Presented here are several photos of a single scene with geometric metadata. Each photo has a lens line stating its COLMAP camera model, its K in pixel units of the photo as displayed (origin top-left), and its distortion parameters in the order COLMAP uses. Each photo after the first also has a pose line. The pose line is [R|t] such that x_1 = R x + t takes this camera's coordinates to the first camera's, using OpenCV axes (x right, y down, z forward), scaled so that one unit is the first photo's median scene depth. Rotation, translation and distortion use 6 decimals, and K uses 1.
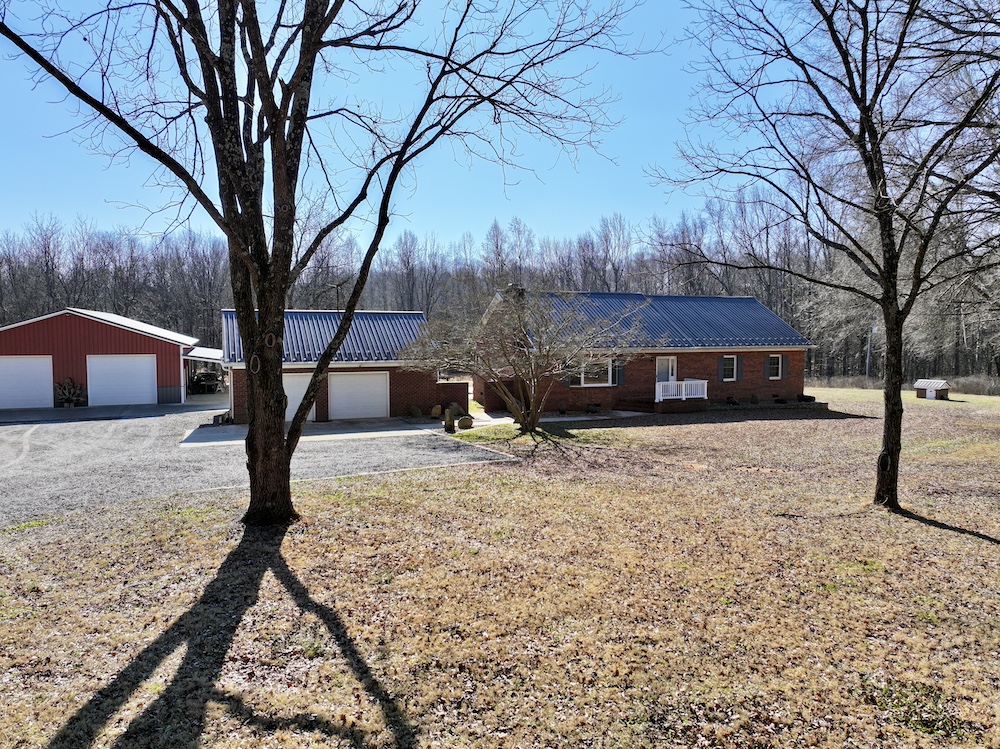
lens RADIAL K [[697.5, 0, 500.0], [0, 697.5, 374.5], [0, 0, 1]] dist [0.001307, -0.000052]
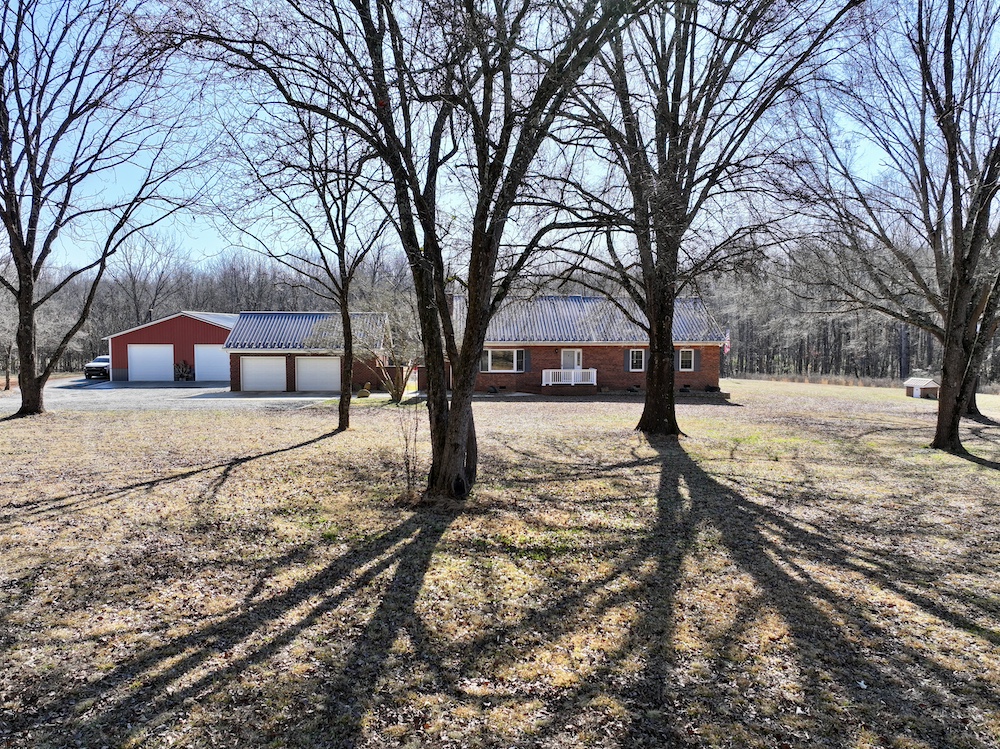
lens RADIAL K [[697.5, 0, 500.0], [0, 697.5, 374.5], [0, 0, 1]] dist [0.001307, -0.000052]
pose [[0.951453, 0.021881, -0.307014, 0.442465], [-0.021575, 0.999758, 0.004392, 0.013712], [0.307035, 0.002445, 0.951695, -0.154389]]
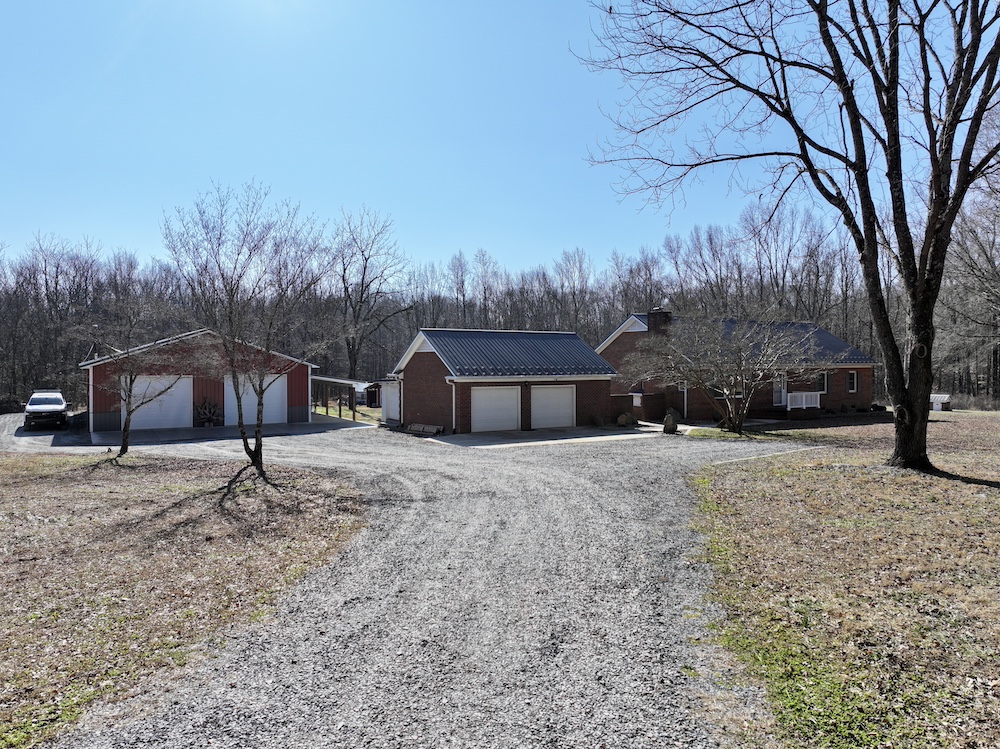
lens RADIAL K [[697.5, 0, 500.0], [0, 697.5, 374.5], [0, 0, 1]] dist [0.001307, -0.000052]
pose [[0.986333, -0.004966, 0.164690, -0.379185], [0.012266, 0.998985, -0.043338, 0.021020], [-0.164308, 0.044765, 0.985393, -0.066129]]
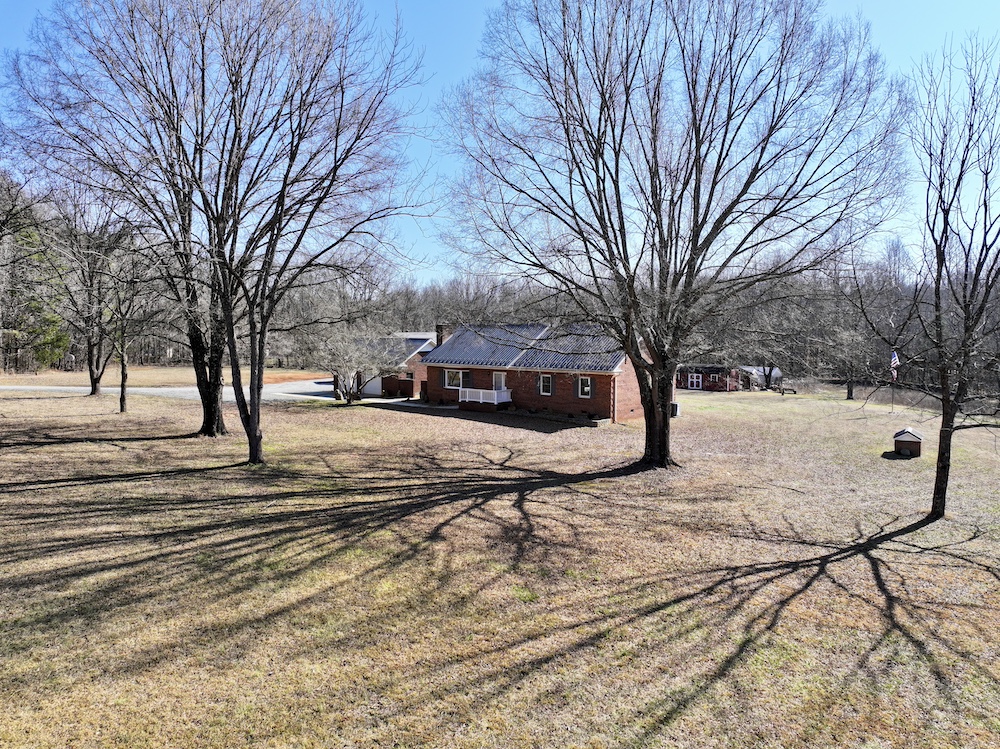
lens RADIAL K [[697.5, 0, 500.0], [0, 697.5, 374.5], [0, 0, 1]] dist [0.001307, -0.000052]
pose [[0.483965, 0.066878, -0.872528, 1.328529], [-0.047107, 0.997621, 0.050337, -0.083555], [0.873818, 0.016741, 0.485964, 0.286659]]
